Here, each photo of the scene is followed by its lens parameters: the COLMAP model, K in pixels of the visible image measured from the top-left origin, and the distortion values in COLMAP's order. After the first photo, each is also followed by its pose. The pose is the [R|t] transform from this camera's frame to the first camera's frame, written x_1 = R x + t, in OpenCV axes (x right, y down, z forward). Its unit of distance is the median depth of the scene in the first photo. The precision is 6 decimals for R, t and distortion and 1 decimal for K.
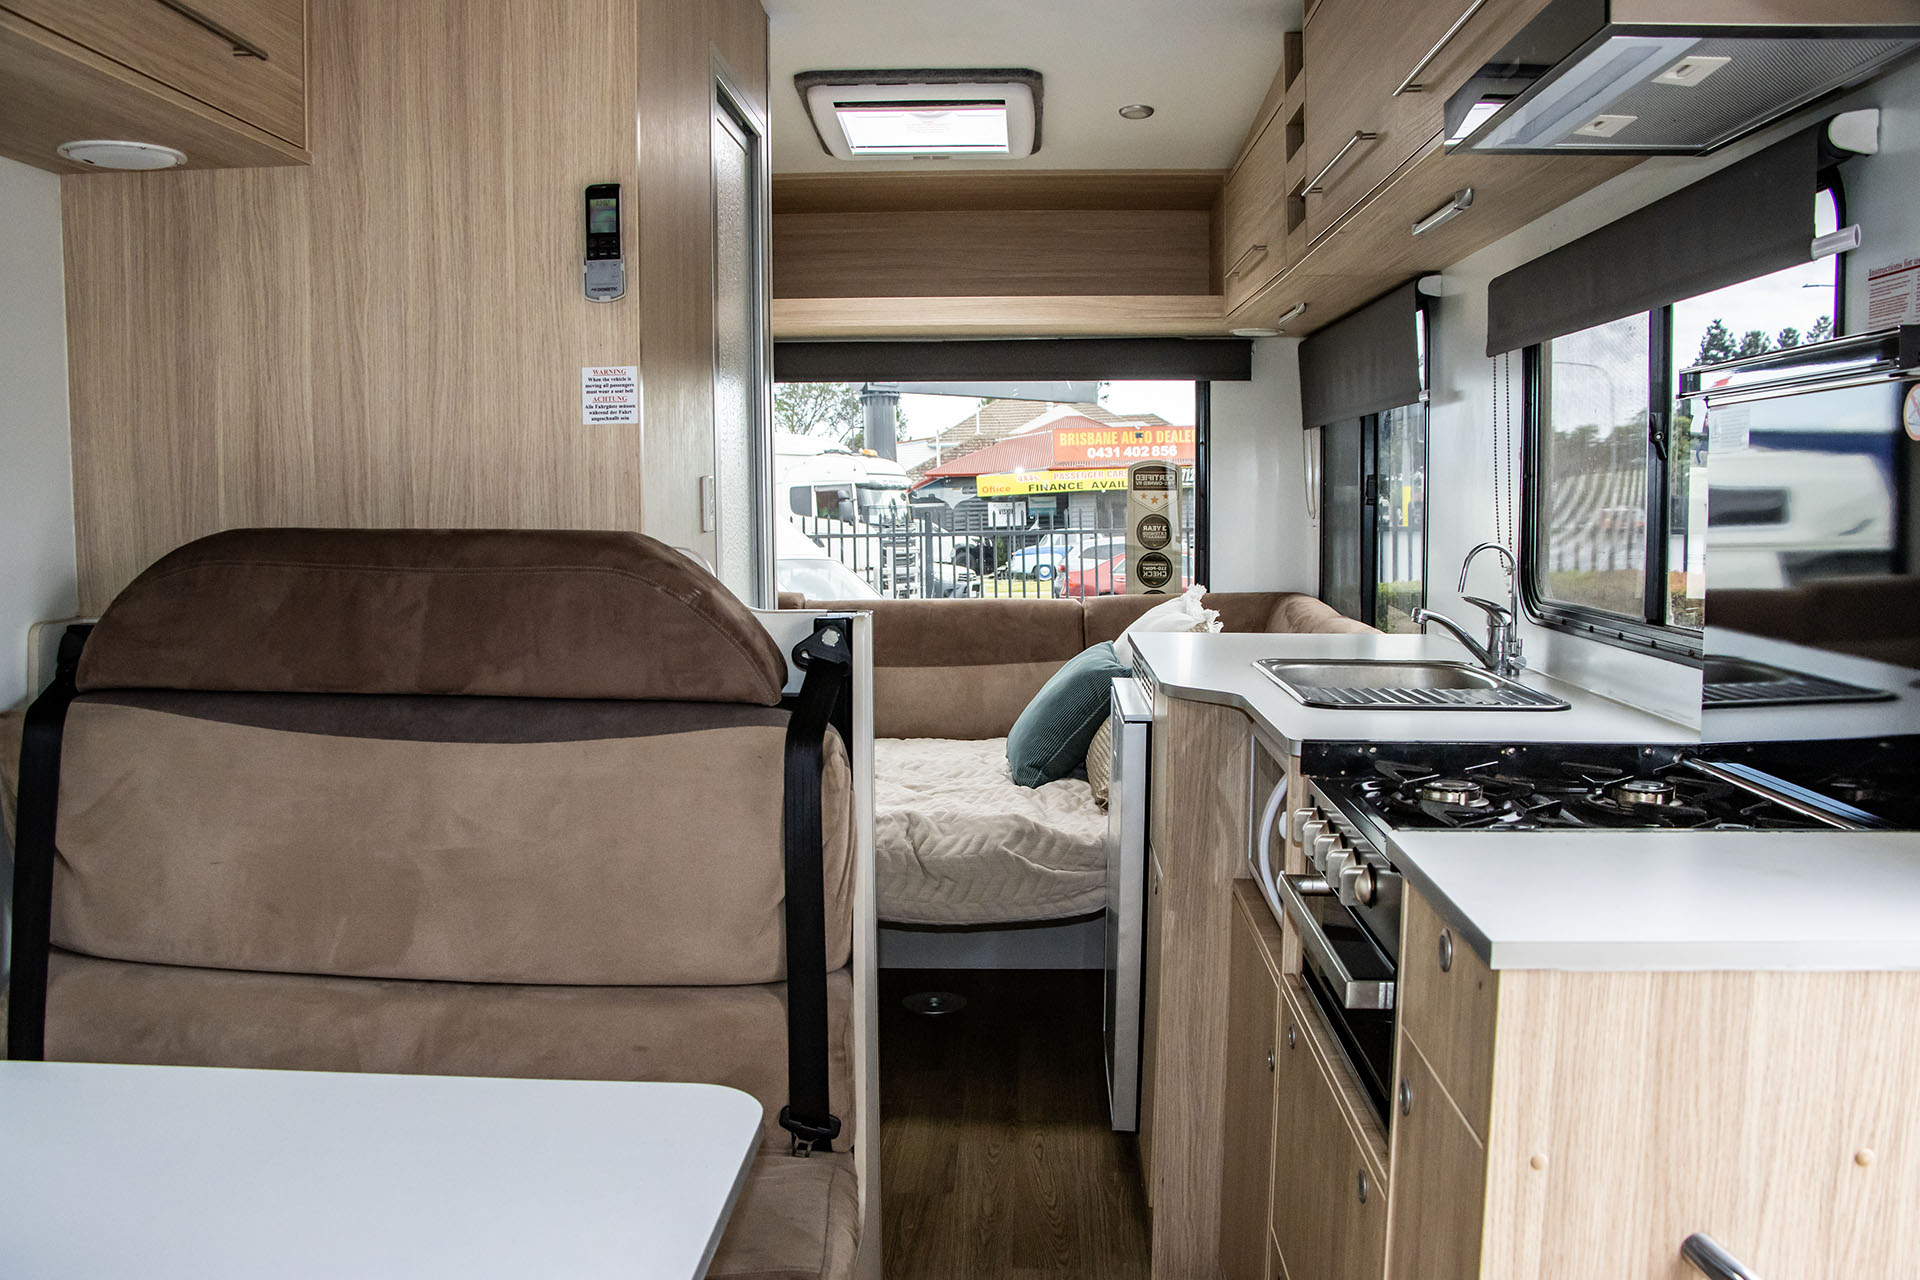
lens RADIAL K [[1570.4, 0, 960.0], [0, 1570.4, 640.0], [0, 0, 1]] dist [-0.191109, 0.169788]
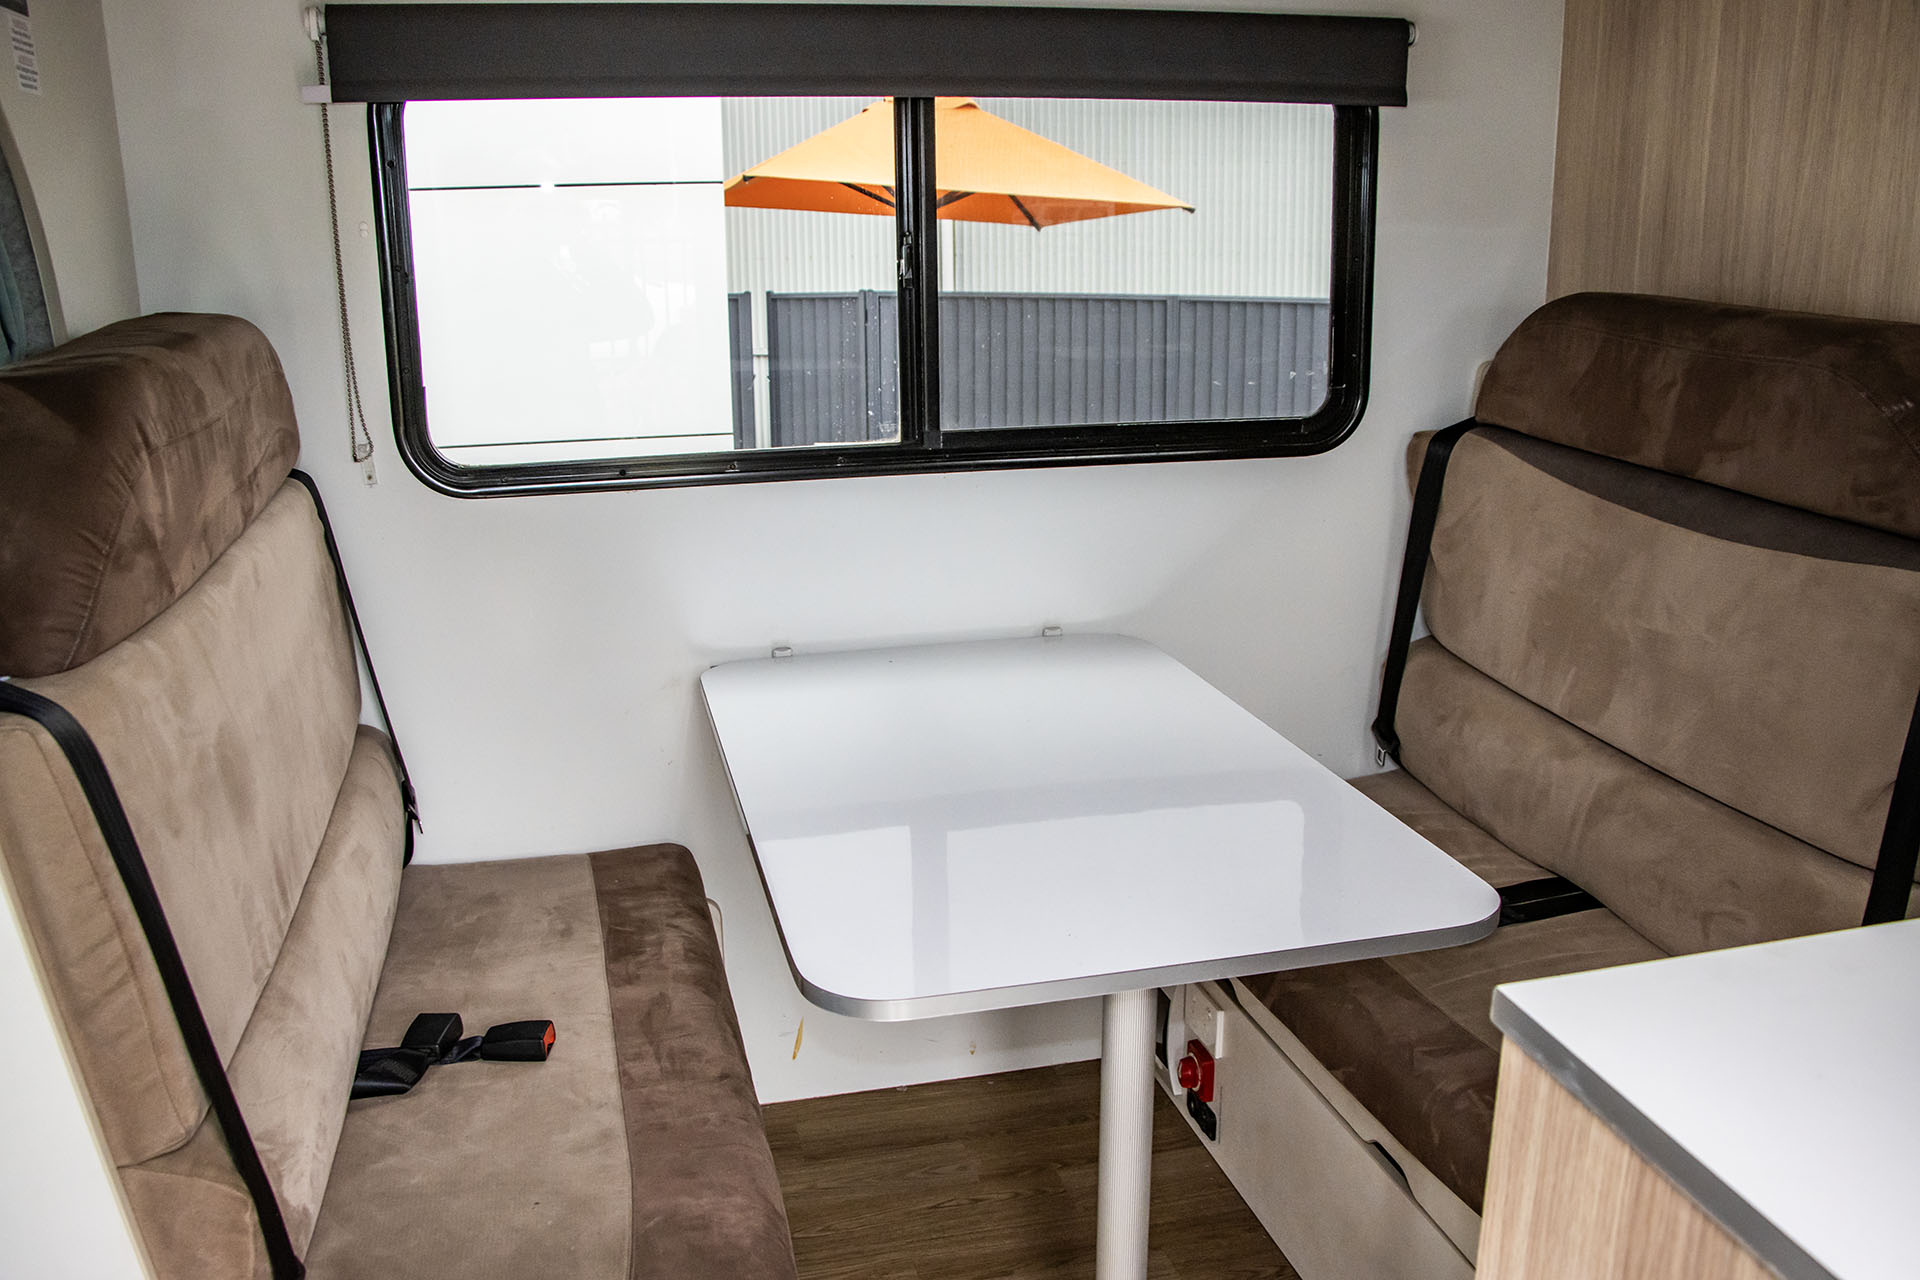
lens RADIAL K [[1570.4, 0, 960.0], [0, 1570.4, 640.0], [0, 0, 1]] dist [-0.191109, 0.169788]
pose [[0.303082, 0.253417, -0.918652, 0.434003], [-0.085158, 0.967339, 0.238752, -0.054590], [0.949152, 0.005869, 0.314763, 0.253930]]
